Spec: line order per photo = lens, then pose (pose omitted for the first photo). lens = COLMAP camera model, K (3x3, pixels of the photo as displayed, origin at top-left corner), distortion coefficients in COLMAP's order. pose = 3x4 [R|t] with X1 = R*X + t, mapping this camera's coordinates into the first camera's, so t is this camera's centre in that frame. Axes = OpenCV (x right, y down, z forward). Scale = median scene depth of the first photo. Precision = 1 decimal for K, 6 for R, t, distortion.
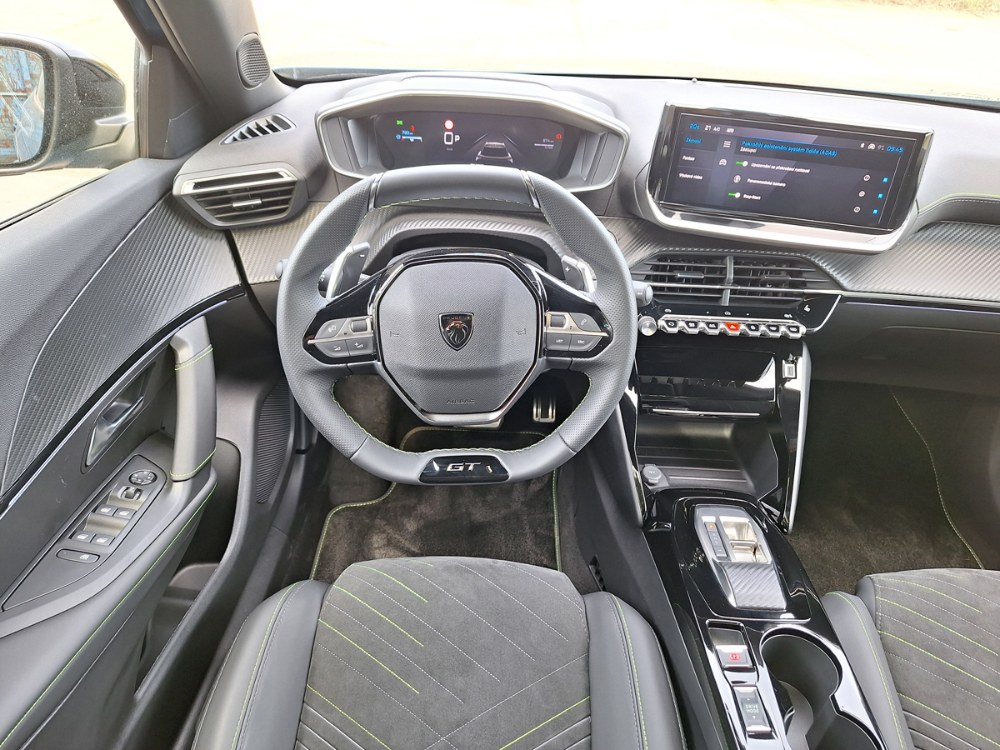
lens RADIAL K [[707.6, 0, 501.6], [0, 707.6, 369.5], [0, 0, 1]] dist [0.100145, -0.126812]
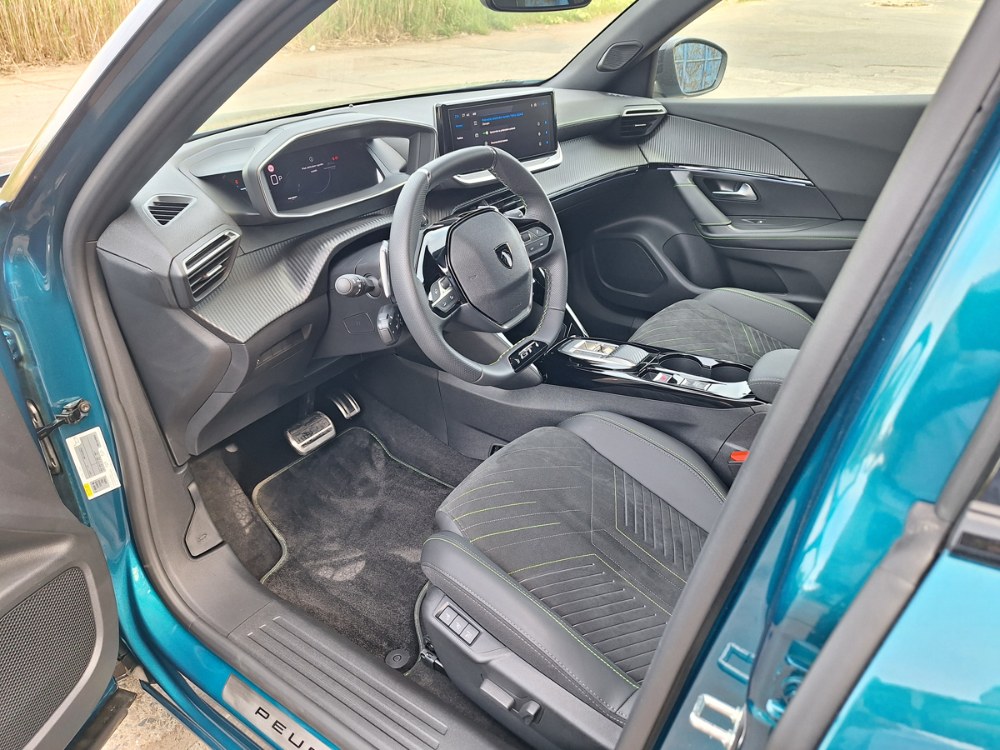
lens RADIAL K [[706.1, 0, 500.0], [0, 706.1, 375.0], [0, 0, 1]] dist [0.094625, 0.000073]
pose [[0.571612, -0.446887, 0.688151, -0.919219], [0.496134, 0.856233, 0.143927, -0.046519], [-0.653537, 0.259145, 0.711149, 0.023326]]
